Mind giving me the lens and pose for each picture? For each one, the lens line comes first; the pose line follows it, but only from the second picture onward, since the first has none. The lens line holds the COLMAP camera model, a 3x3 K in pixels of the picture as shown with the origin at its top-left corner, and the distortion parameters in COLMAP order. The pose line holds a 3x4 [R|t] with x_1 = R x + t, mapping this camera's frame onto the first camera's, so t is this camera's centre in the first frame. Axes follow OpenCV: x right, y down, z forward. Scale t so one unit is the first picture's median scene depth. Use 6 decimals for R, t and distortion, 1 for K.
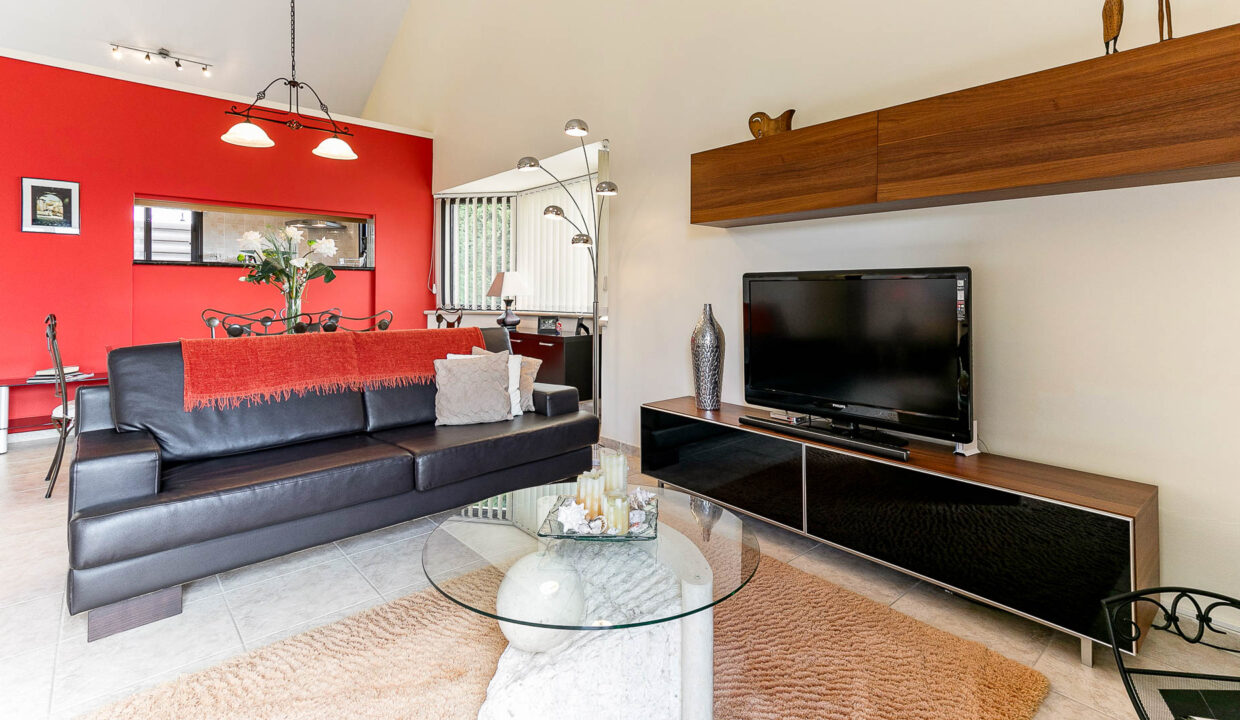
lens RADIAL K [[571.6, 0, 618.1], [0, 571.6, 294.5], [0, 0, 1]] dist [0.030790, -0.001262]
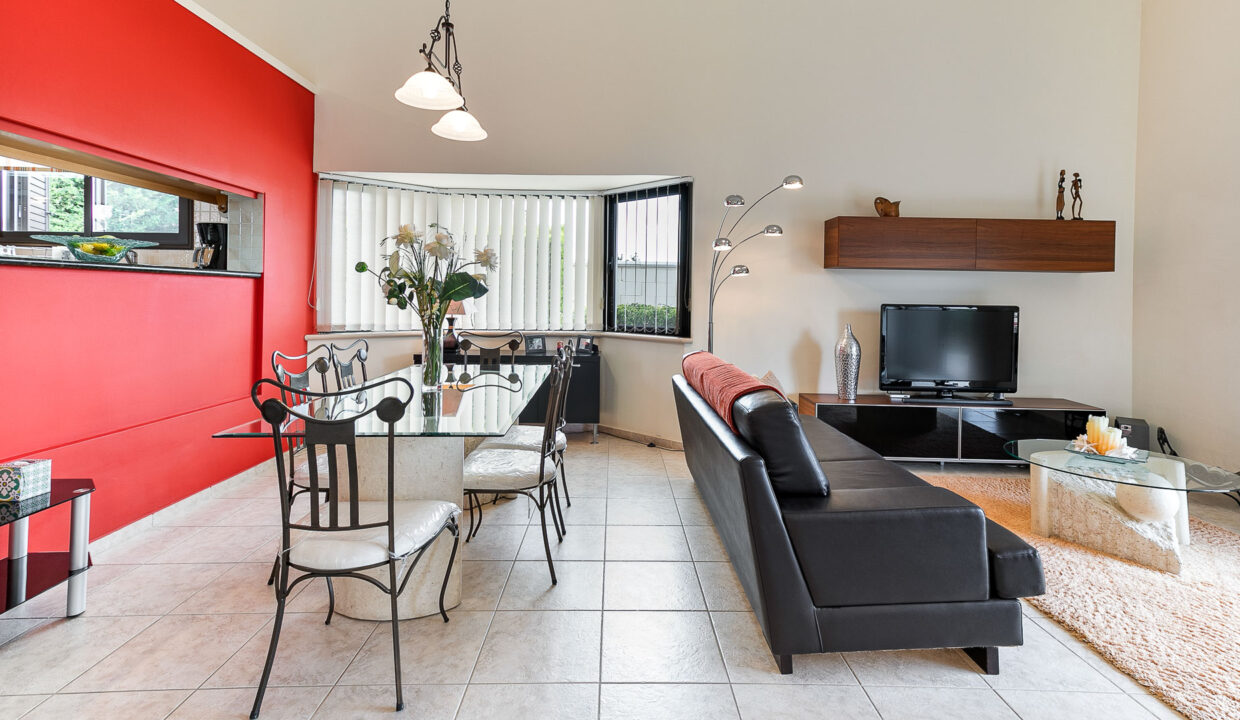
lens RADIAL K [[571.6, 0, 628.7], [0, 571.6, 287.9], [0, 0, 1]] dist [0.030790, -0.001262]
pose [[0.646485, 0.014723, 0.762785, -1.230463], [-0.009670, 0.999892, -0.011104, -0.050808], [-0.762865, -0.000198, 0.646557, 0.482491]]
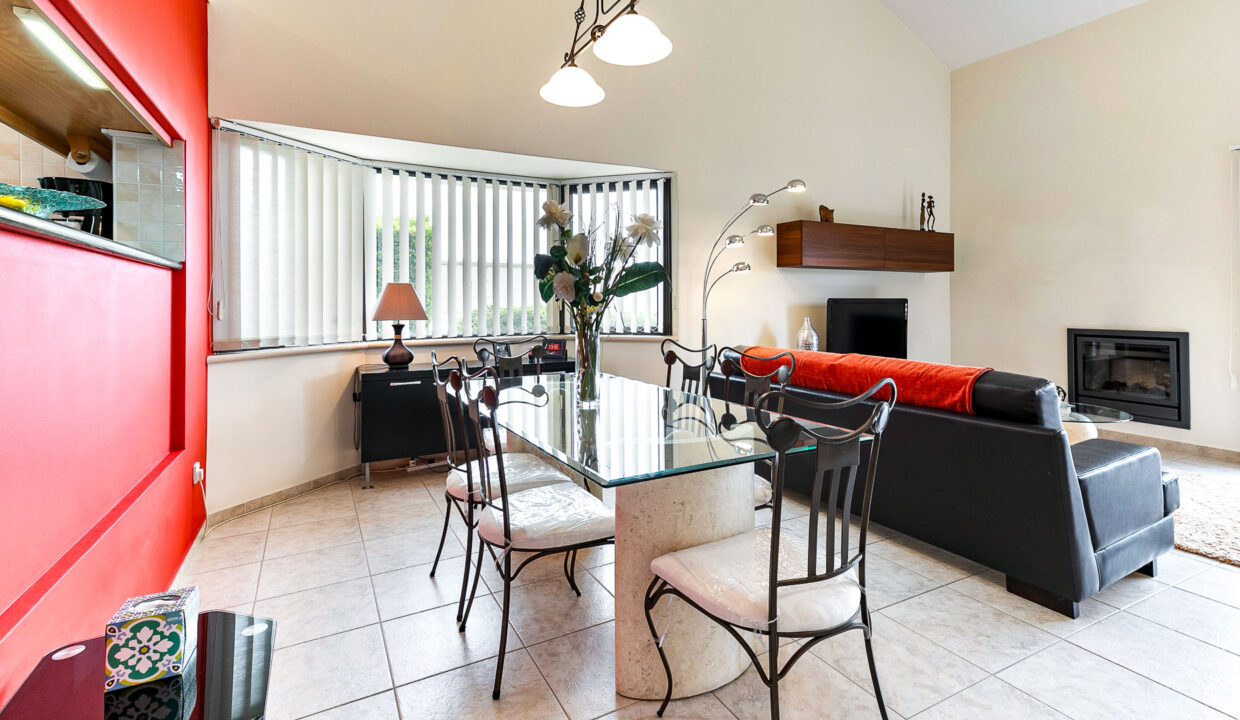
lens RADIAL K [[571.6, 0, 624.1], [0, 571.6, 295.6], [0, 0, 1]] dist [0.030790, -0.001262]
pose [[0.227044, 0.004679, 0.973873, -1.446527], [0.005481, 0.999966, -0.006082, -0.034752], [-0.973869, 0.006719, 0.227010, 1.094316]]
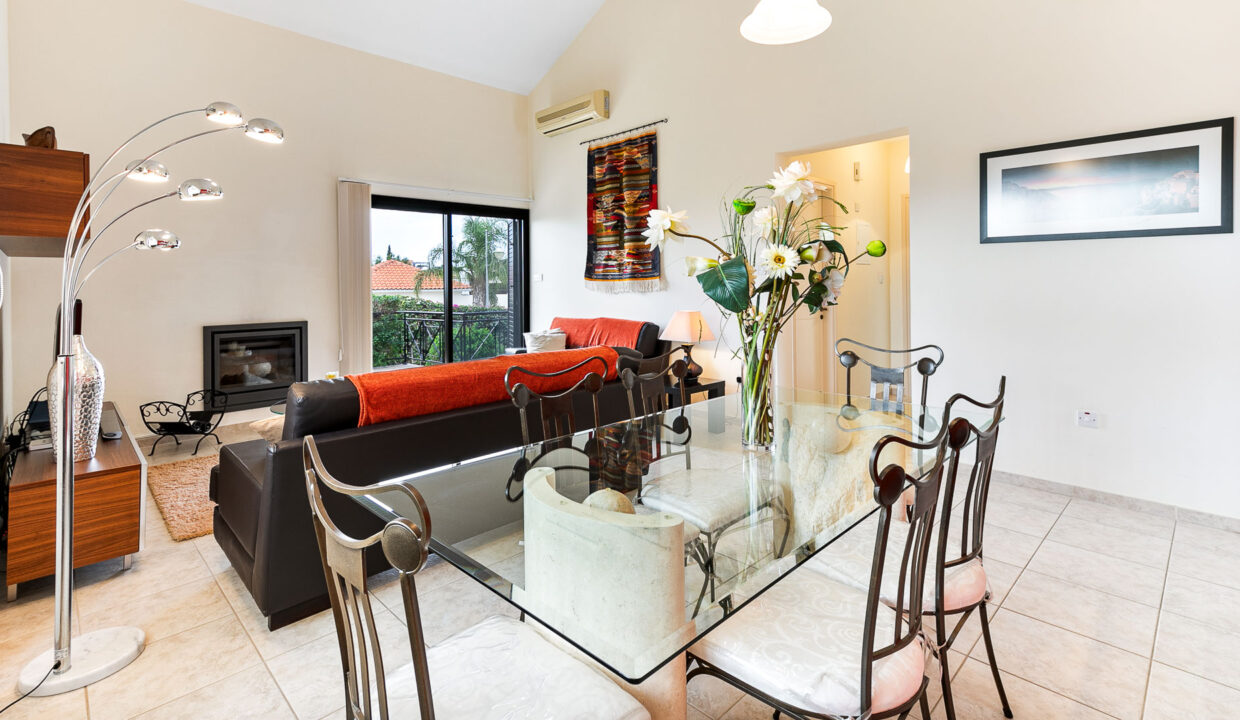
lens RADIAL K [[571.6, 0, 615.3], [0, 571.6, 280.7], [0, 0, 1]] dist [0.030790, -0.001262]
pose [[-0.998977, 0.006556, -0.044749, -0.568794], [0.006694, 0.999973, -0.002947, -0.053273], [0.044729, -0.003244, -0.998994, 1.819500]]
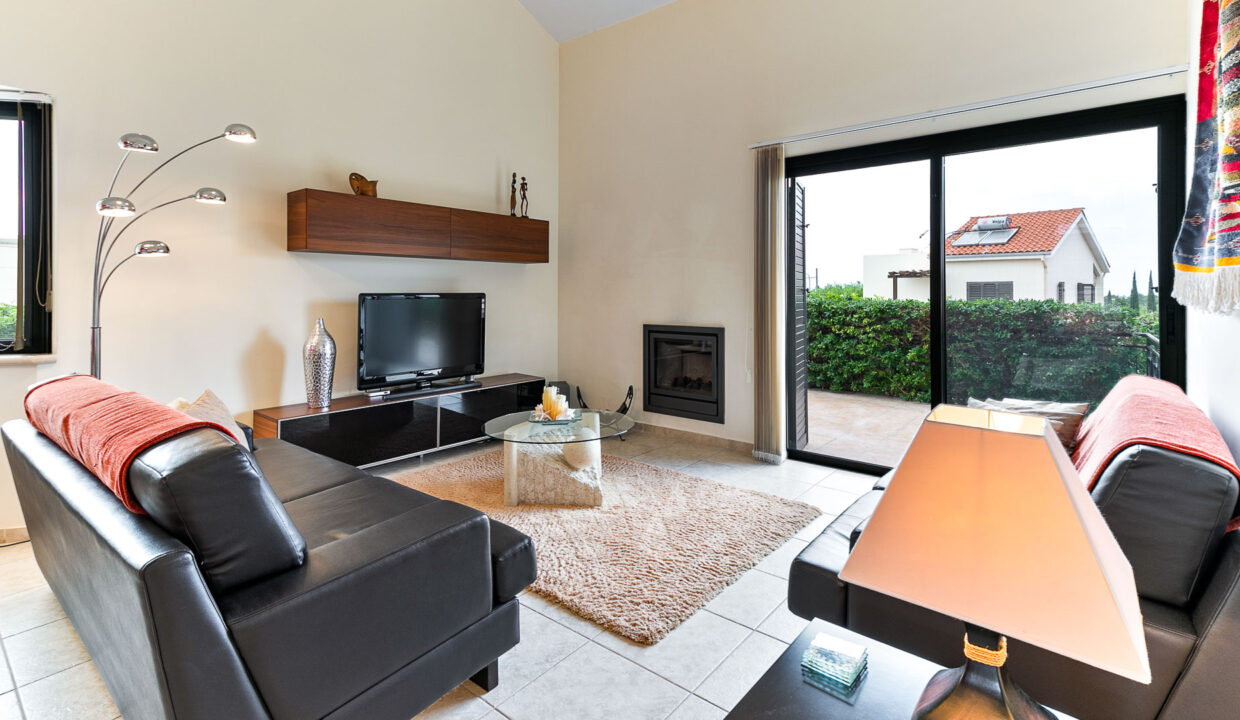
lens RADIAL K [[571.6, 0, 617.0], [0, 571.6, 290.7], [0, 0, 1]] dist [0.030790, -0.001262]
pose [[-0.151272, -0.005224, 0.988478, -1.085378], [0.001402, 0.999984, 0.005499, -0.045562], [-0.988491, 0.002218, -0.151262, 0.551939]]
